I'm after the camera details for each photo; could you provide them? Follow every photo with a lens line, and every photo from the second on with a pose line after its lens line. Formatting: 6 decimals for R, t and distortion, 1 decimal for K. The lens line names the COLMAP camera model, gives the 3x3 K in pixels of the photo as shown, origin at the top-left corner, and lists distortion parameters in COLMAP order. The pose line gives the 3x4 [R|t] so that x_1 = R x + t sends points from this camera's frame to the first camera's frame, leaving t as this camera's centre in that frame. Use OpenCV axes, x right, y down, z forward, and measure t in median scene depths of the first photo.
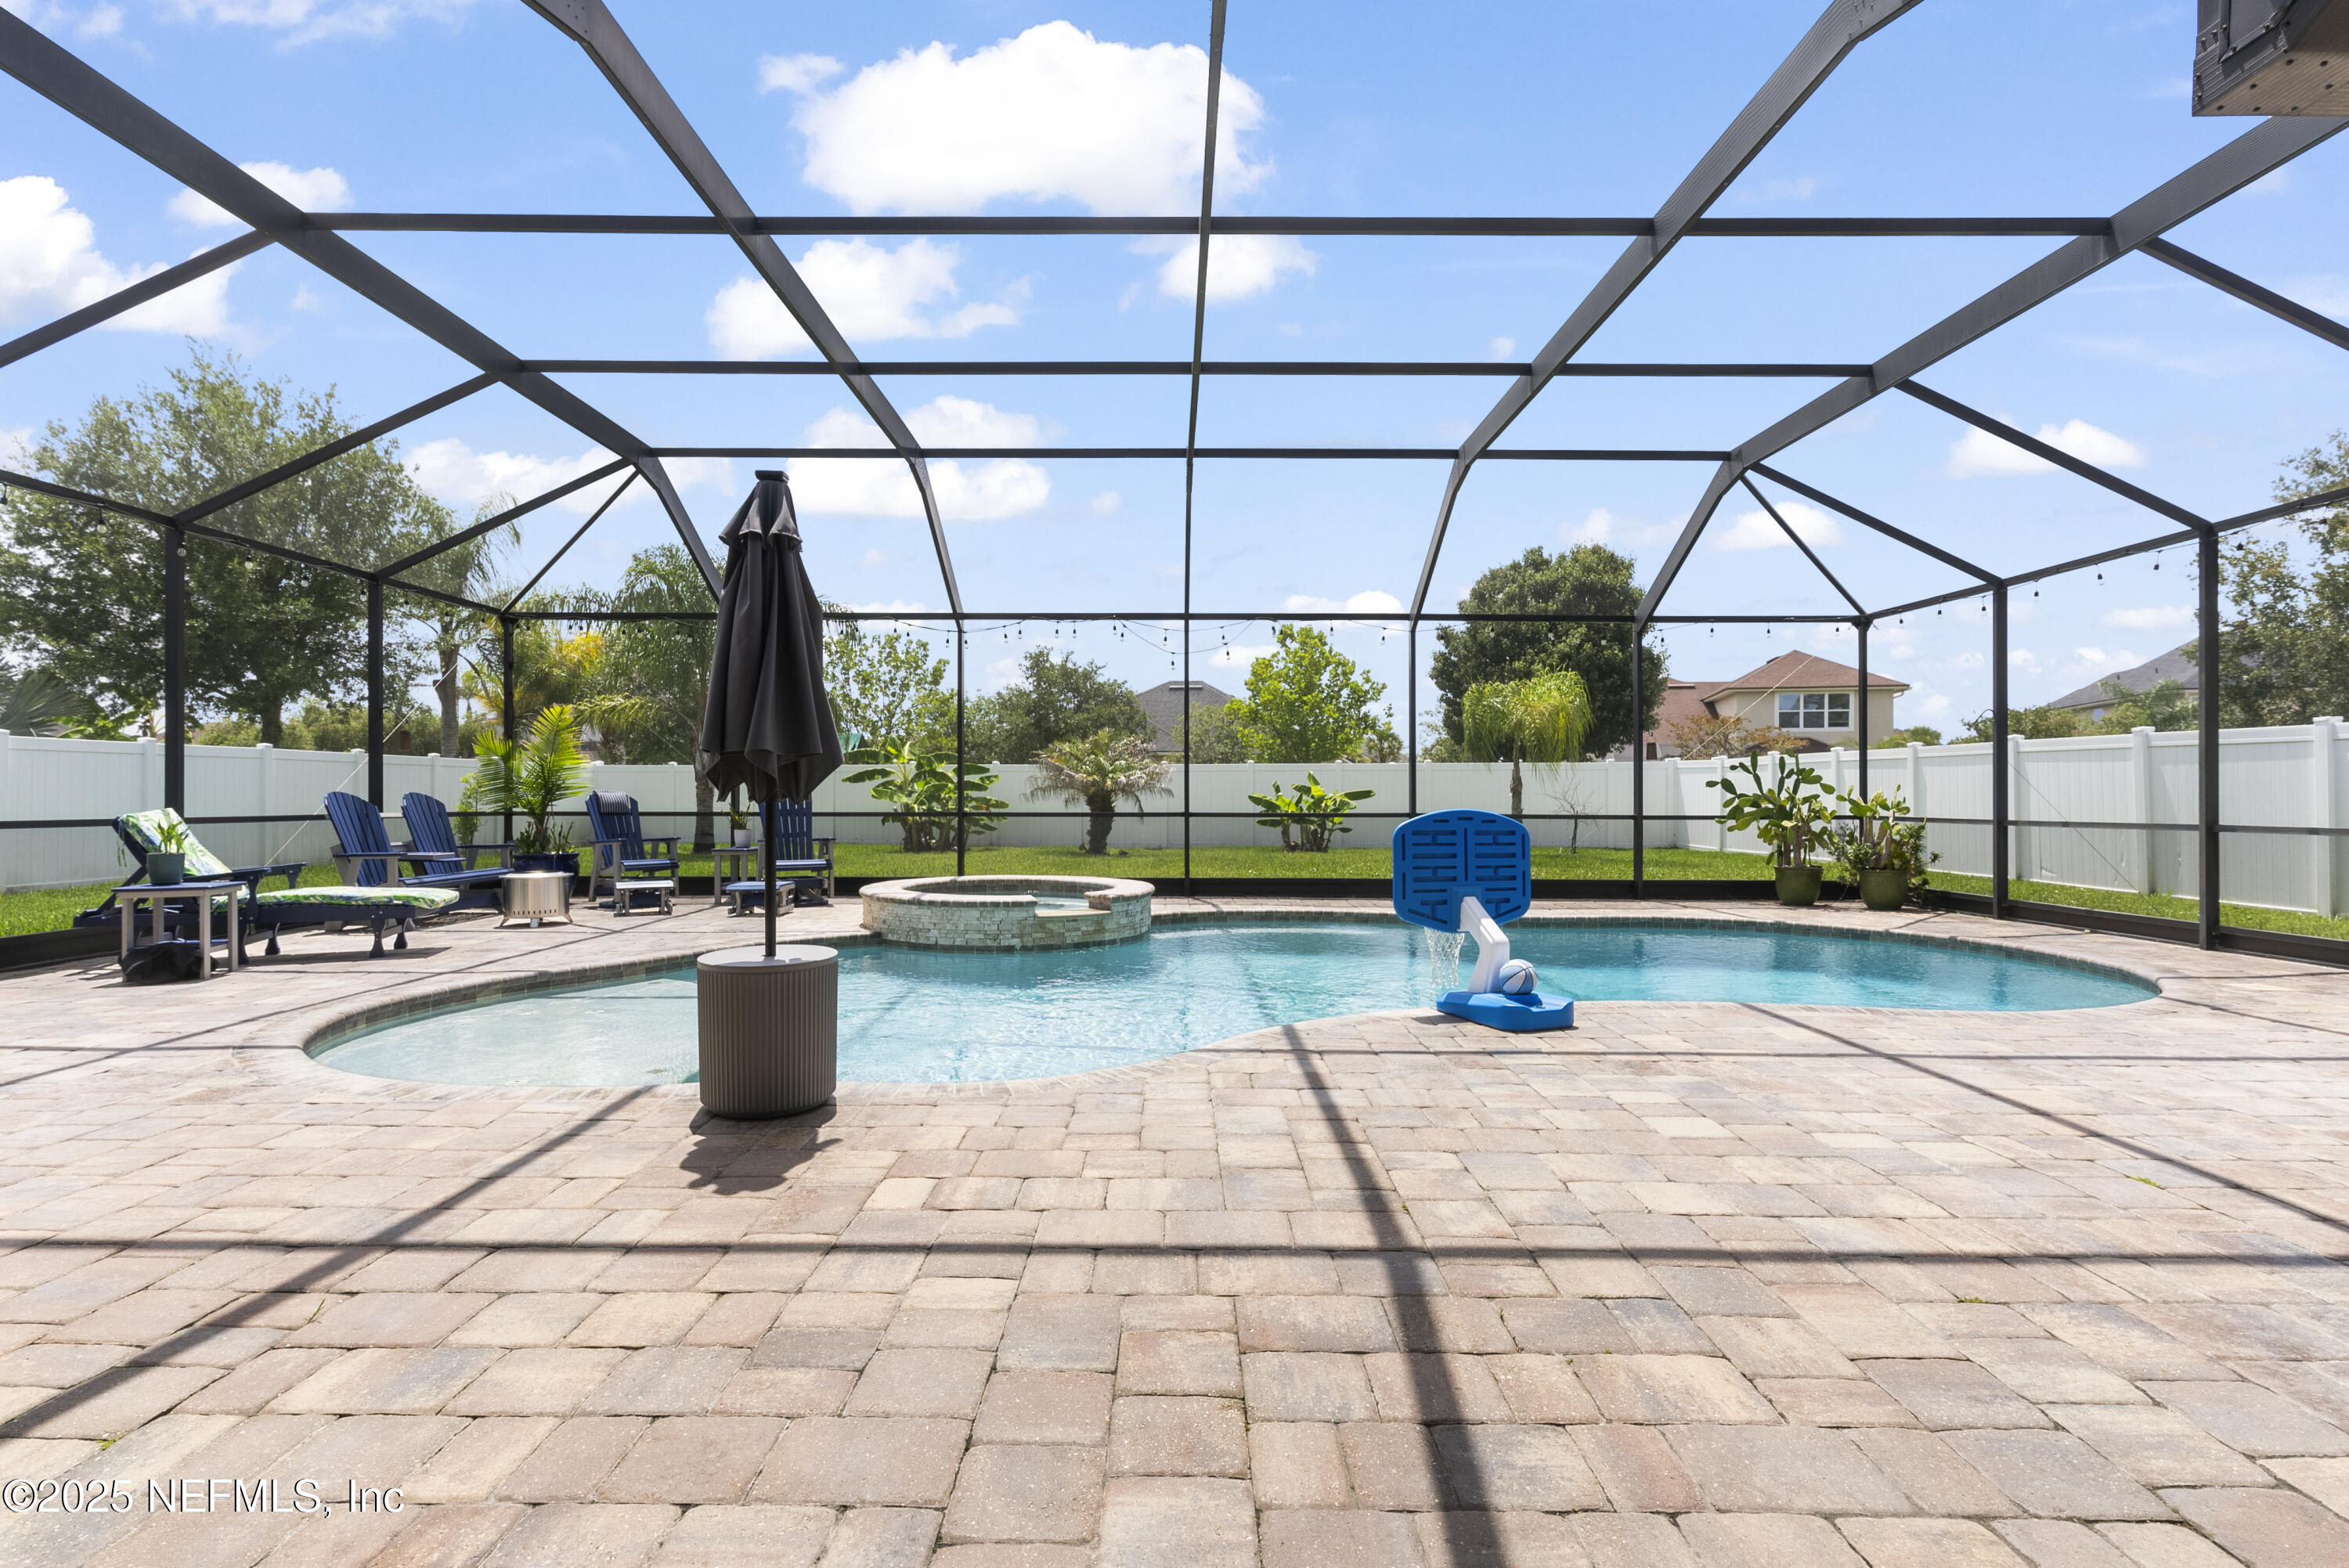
lens RADIAL K [[1129.3, 0, 1166.7], [0, 1129.3, 783.9], [0, 0, 1]] dist [0.003684, 0.000236]
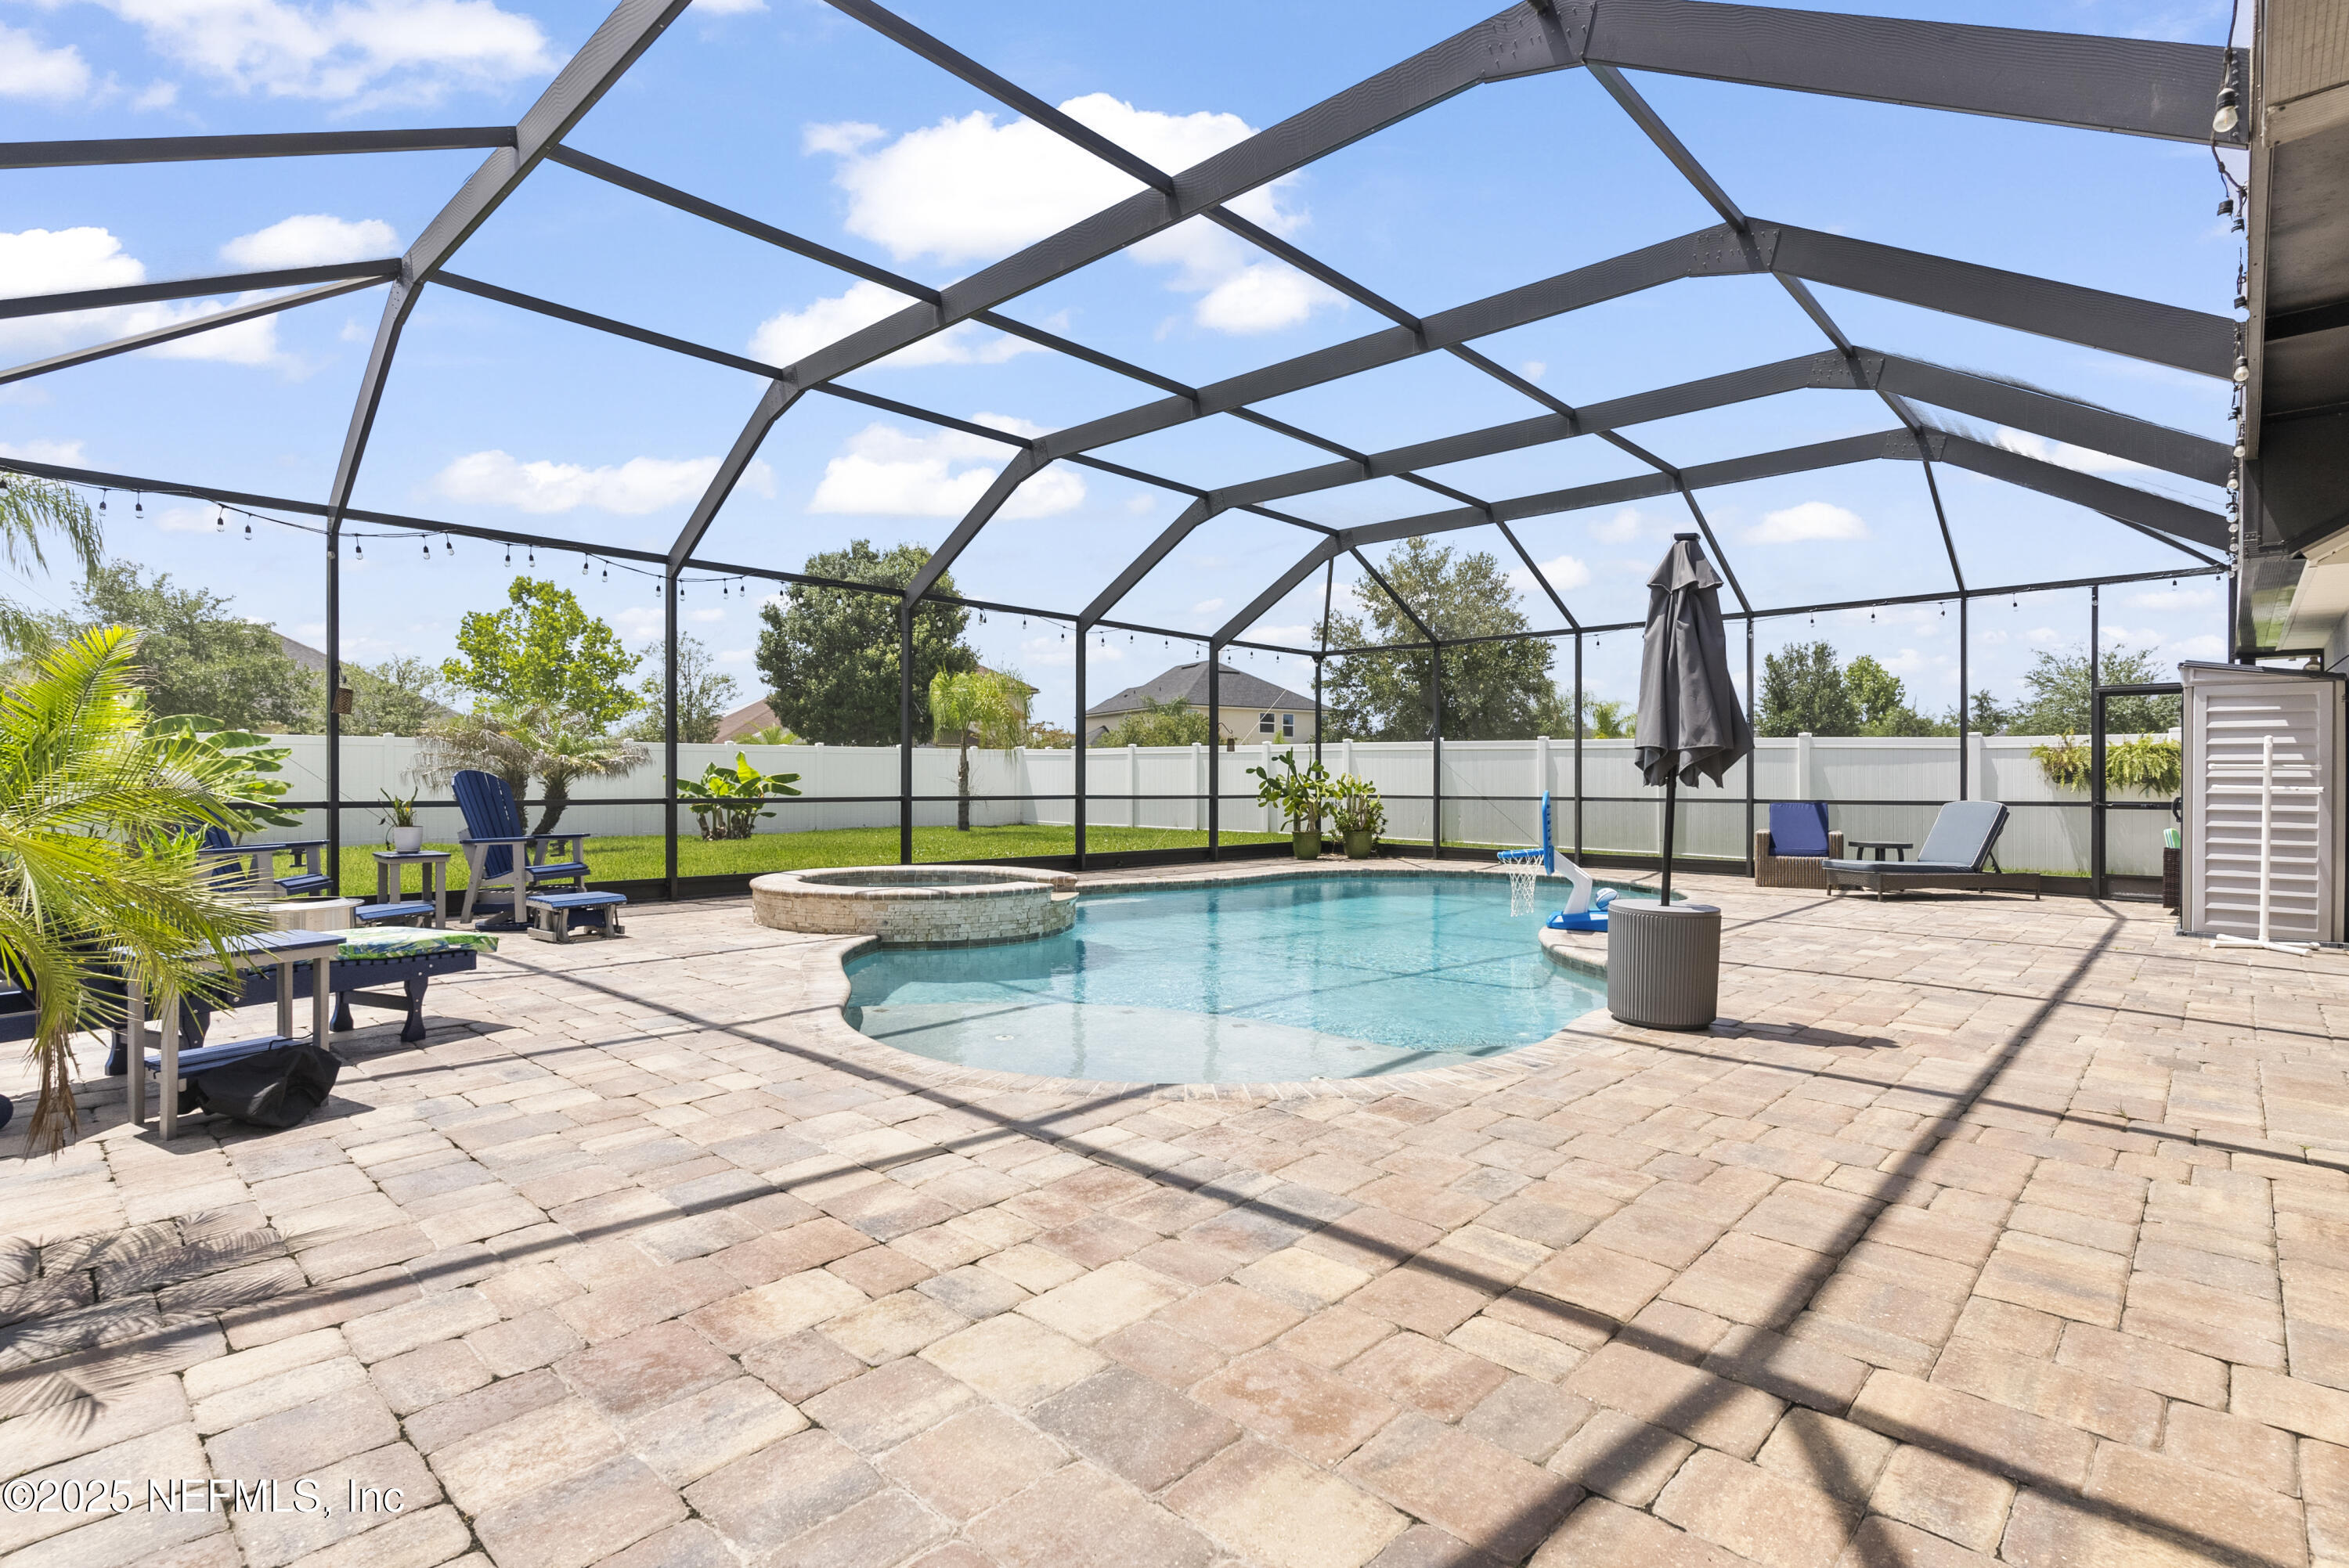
lens RADIAL K [[1129.3, 0, 1166.7], [0, 1129.3, 783.9], [0, 0, 1]] dist [0.003684, 0.000236]
pose [[0.682028, 0.001165, 0.731325, -0.552041], [-0.010097, 0.999918, 0.007824, 0.007343], [-0.731257, -0.012720, 0.681984, 0.203699]]
